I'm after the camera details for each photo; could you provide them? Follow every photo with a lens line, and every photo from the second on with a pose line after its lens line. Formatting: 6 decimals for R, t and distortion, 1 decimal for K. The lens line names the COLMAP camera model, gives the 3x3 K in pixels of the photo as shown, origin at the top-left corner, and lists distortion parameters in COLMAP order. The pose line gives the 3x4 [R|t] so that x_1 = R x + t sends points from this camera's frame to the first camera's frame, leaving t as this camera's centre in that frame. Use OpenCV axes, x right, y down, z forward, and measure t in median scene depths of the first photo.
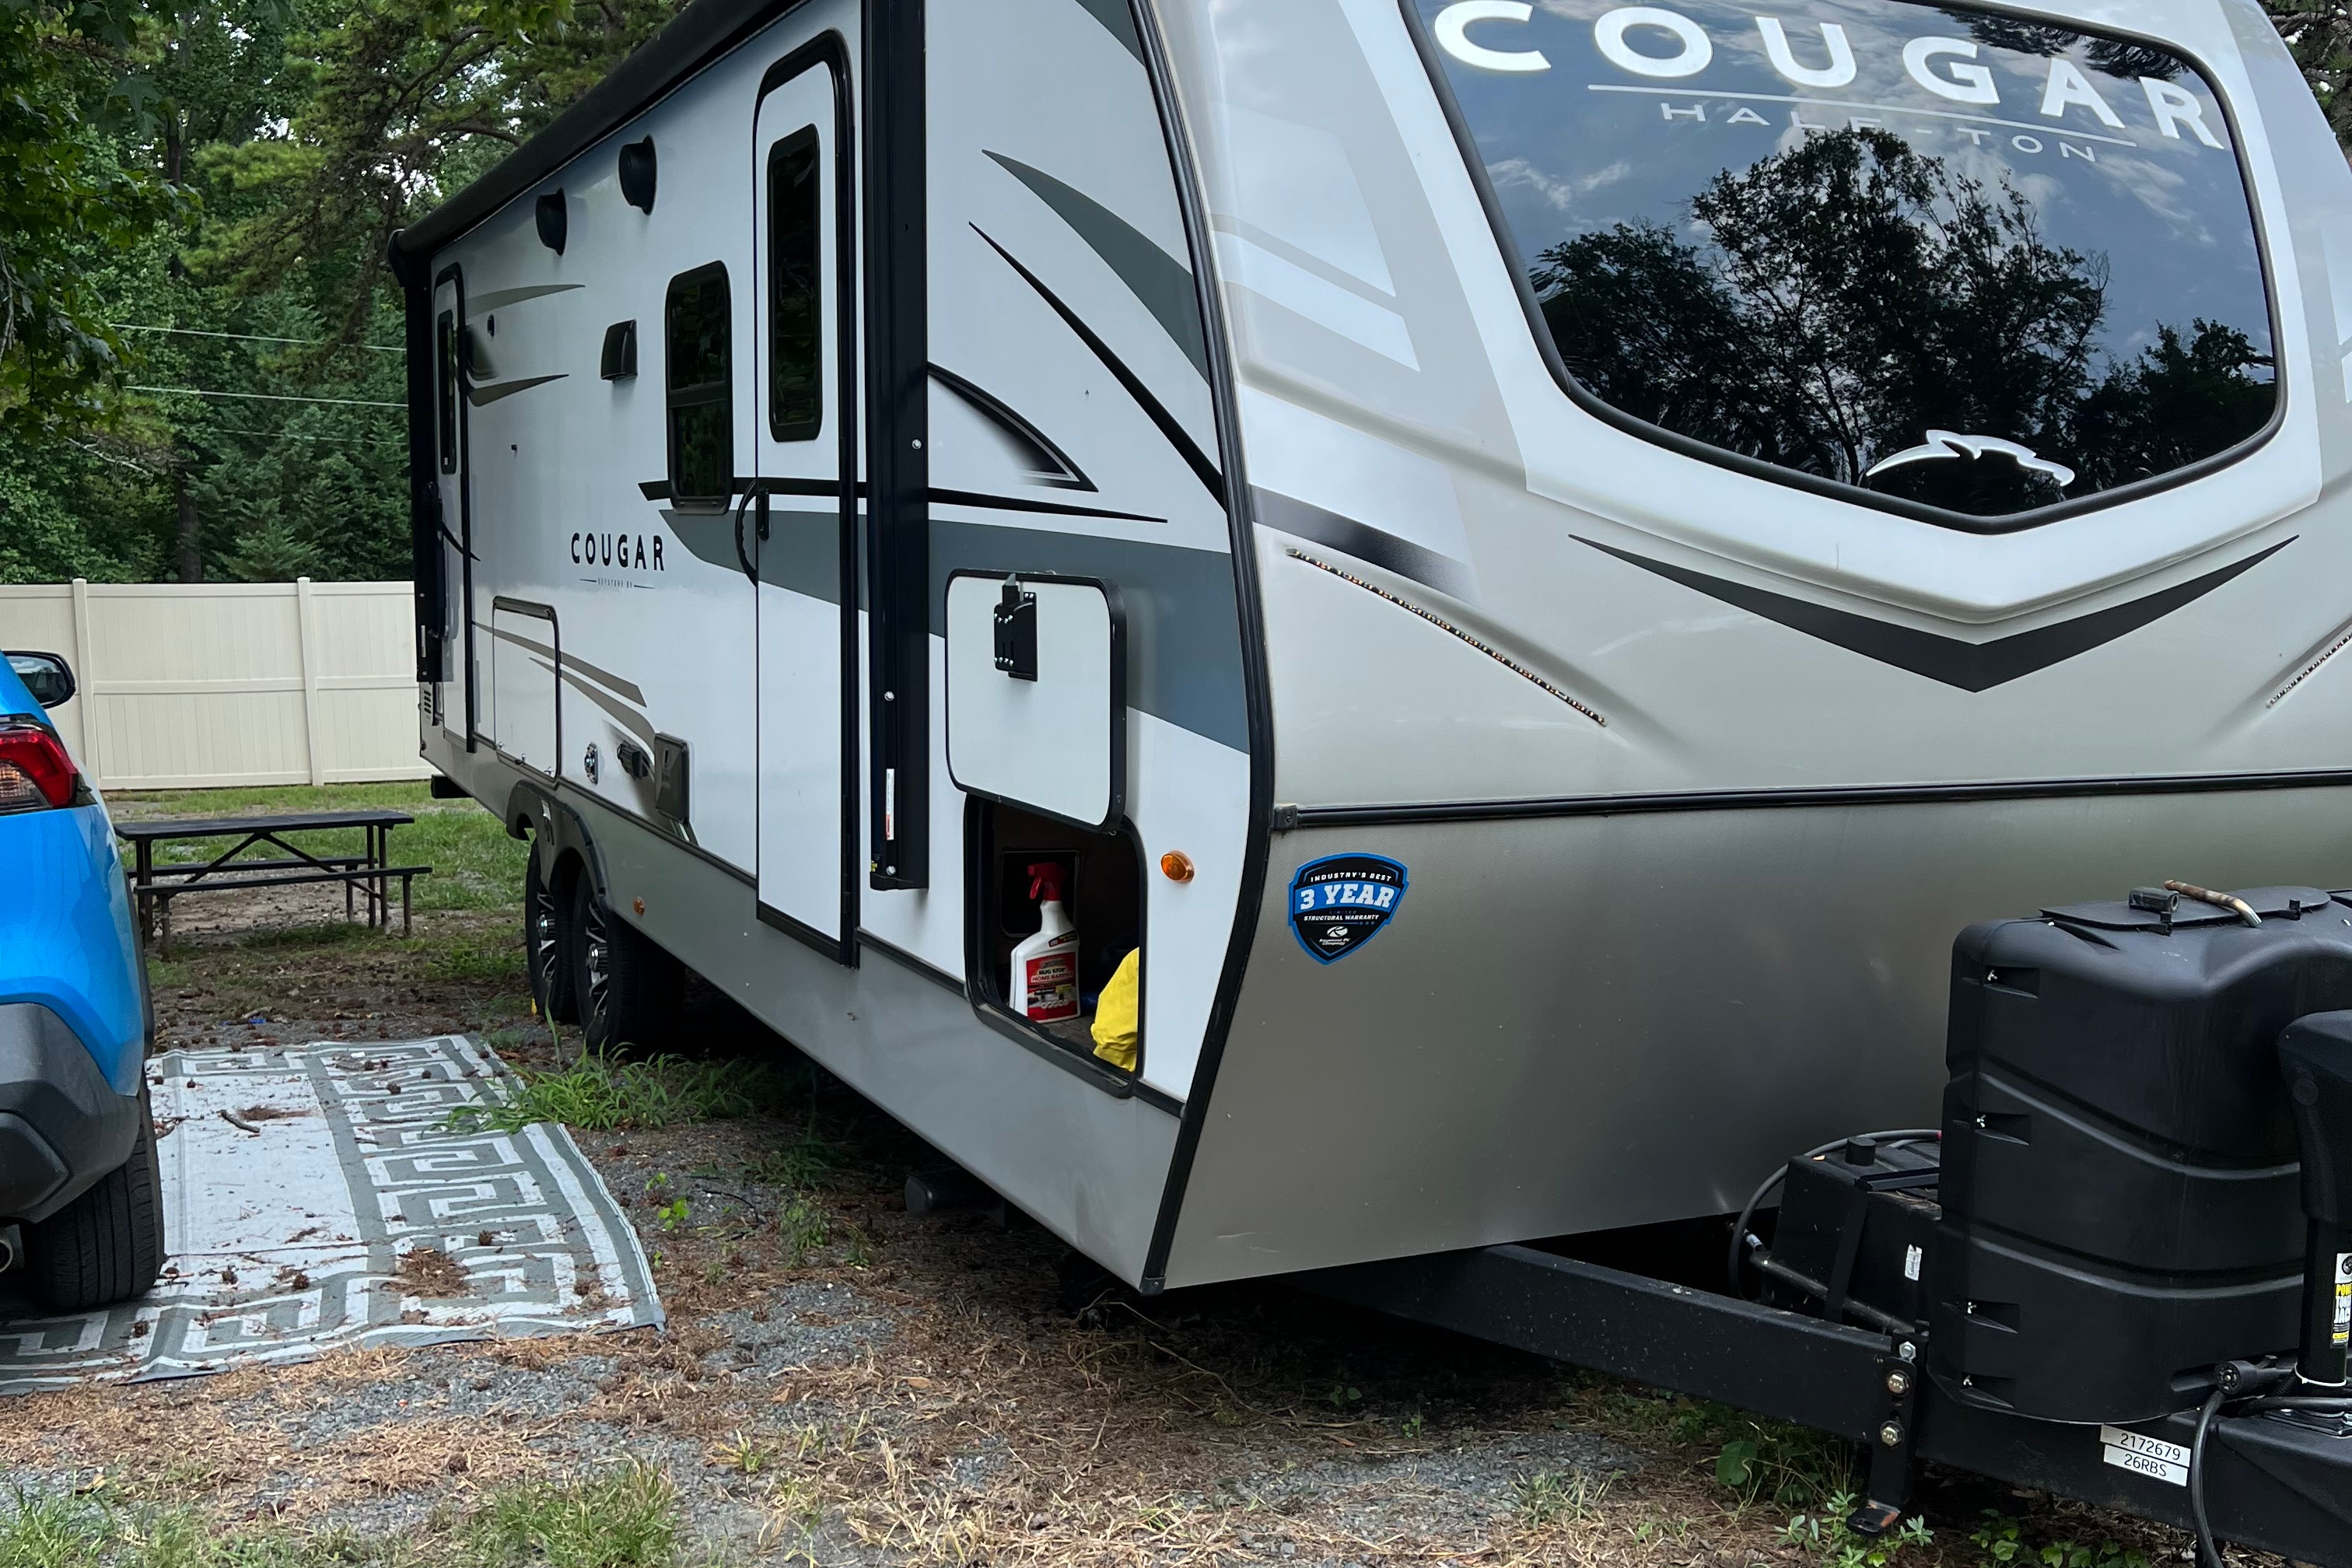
lens RADIAL K [[2360.9, 0, 1176.0], [0, 2360.9, 784.0], [0, 0, 1]] dist [0.092666, -0.195417]
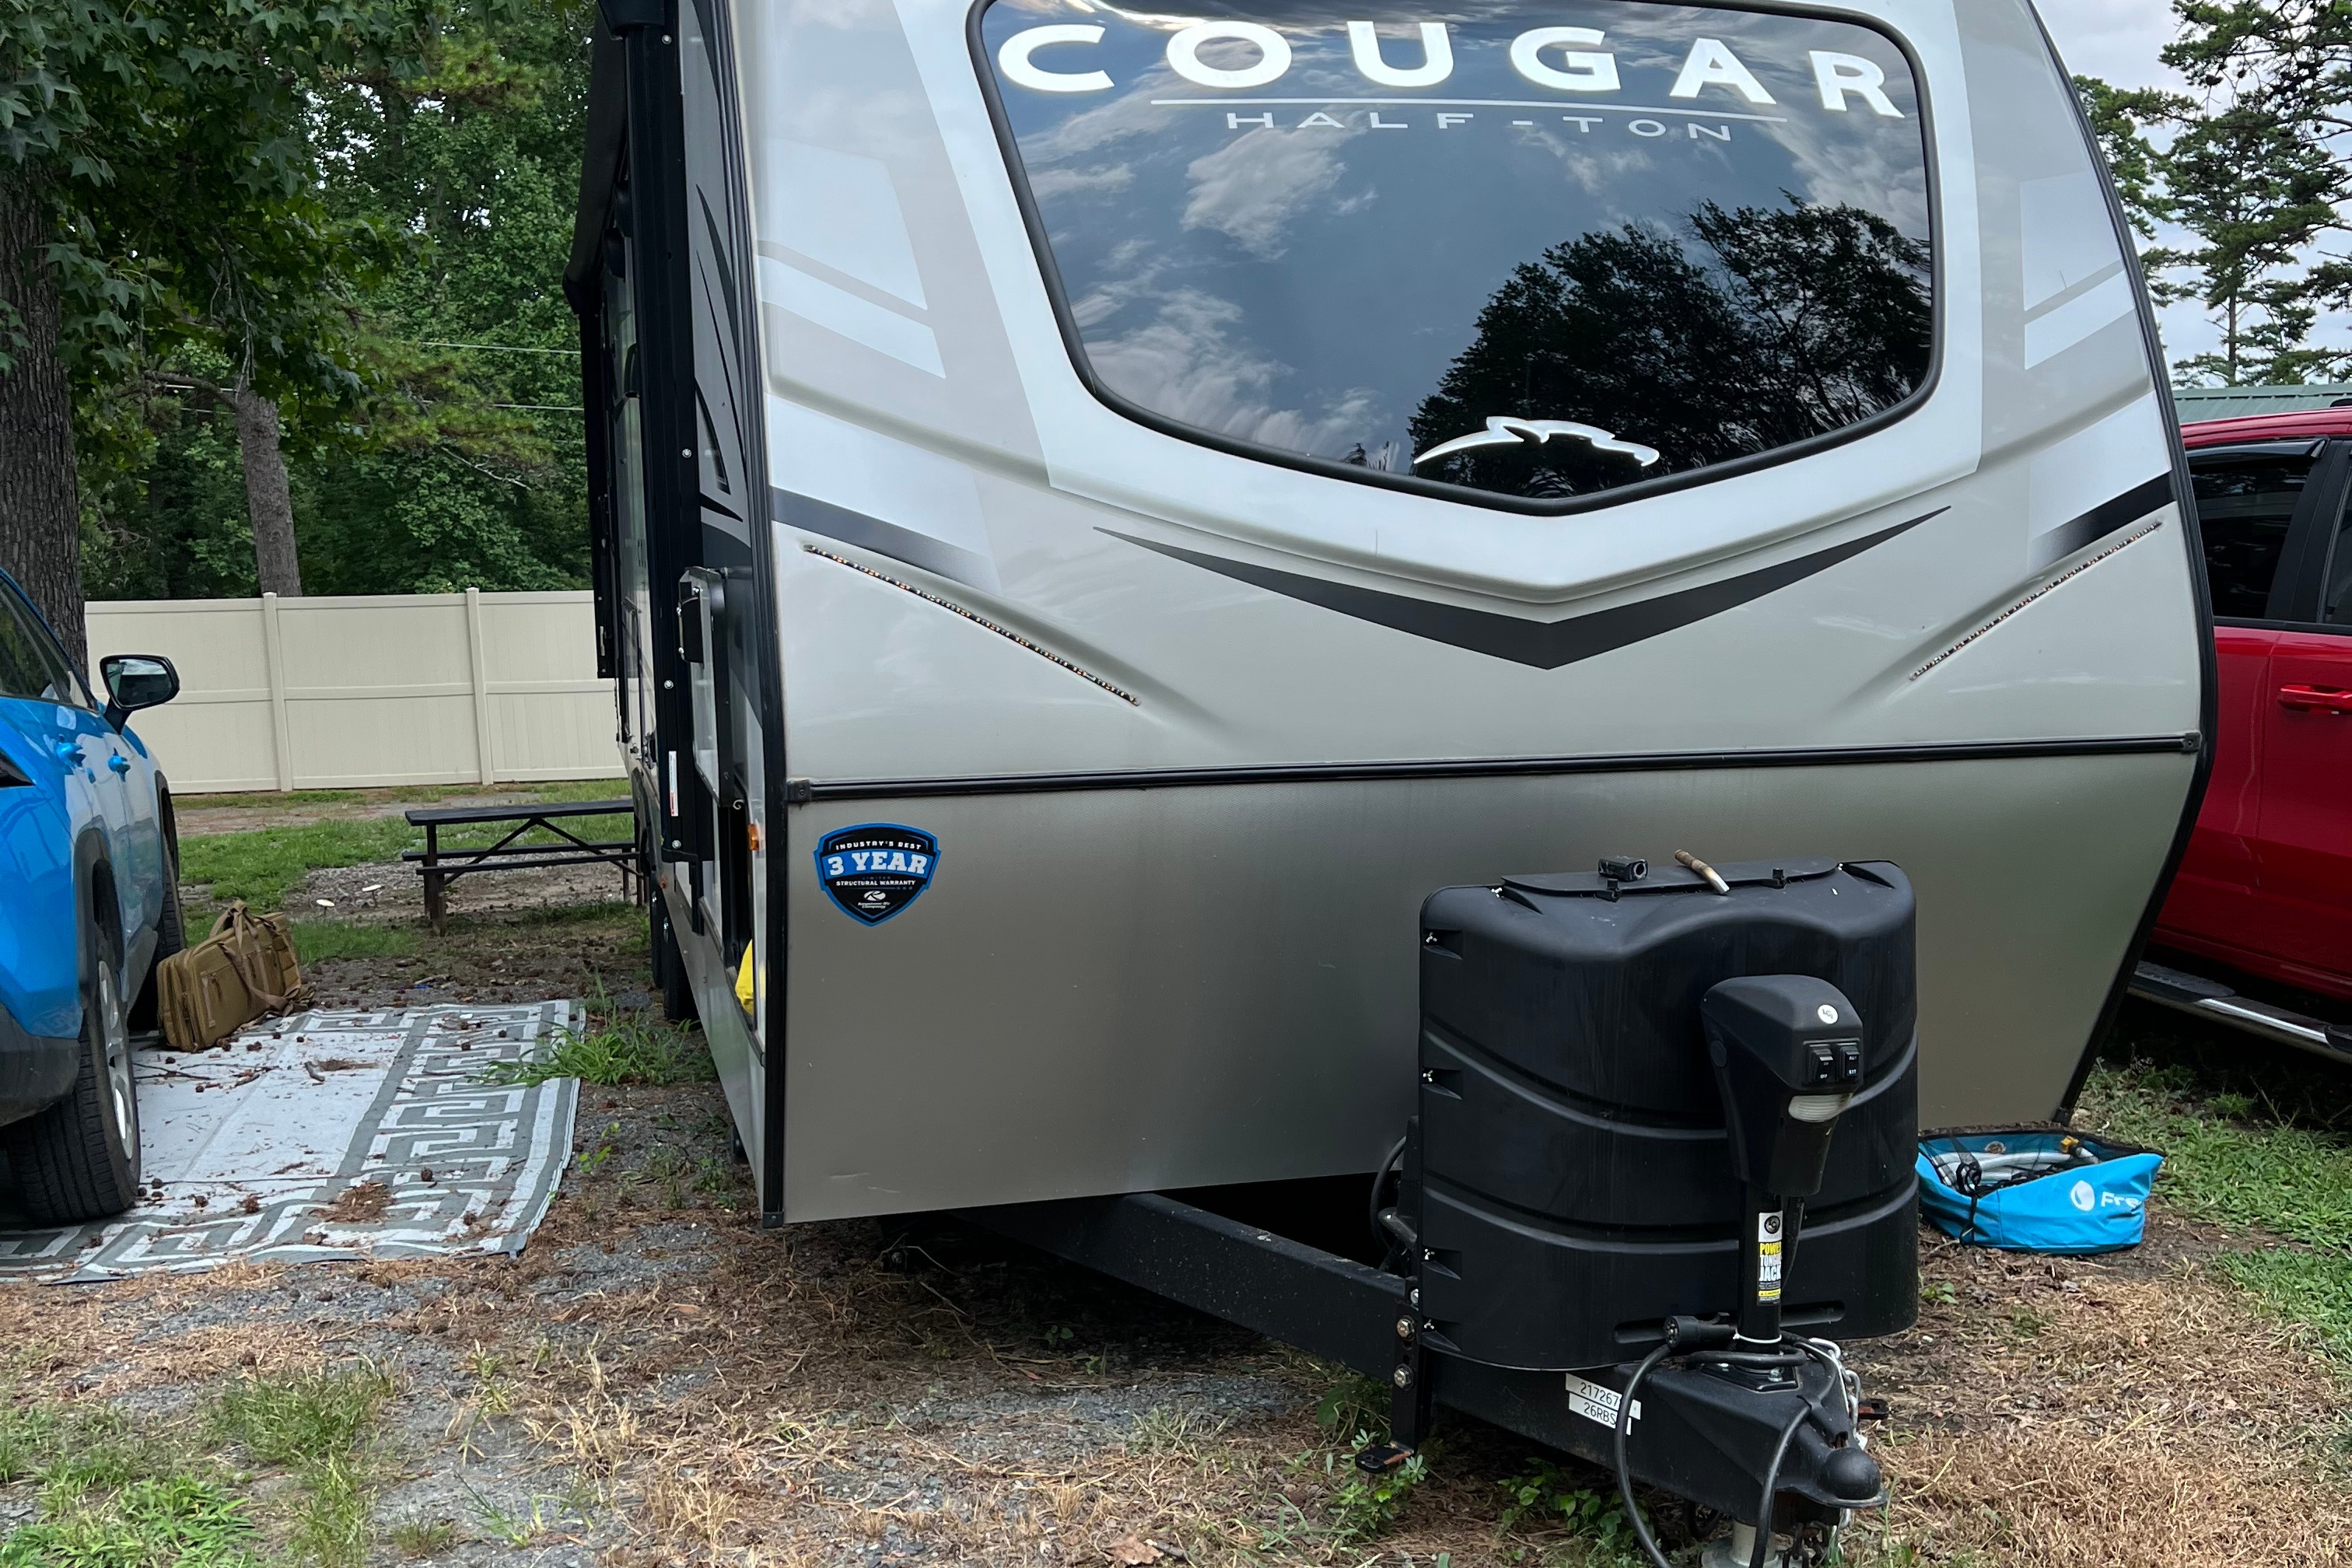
lens RADIAL K [[2366.9, 0, 1175.4], [0, 2366.9, 802.1], [0, 0, 1]] dist [0.105192, -0.214368]
pose [[0.981143, -0.002260, -0.193271, 0.356766], [0.004460, 0.999930, 0.010953, 0.006763], [0.193232, -0.011609, 0.981084, -0.040281]]
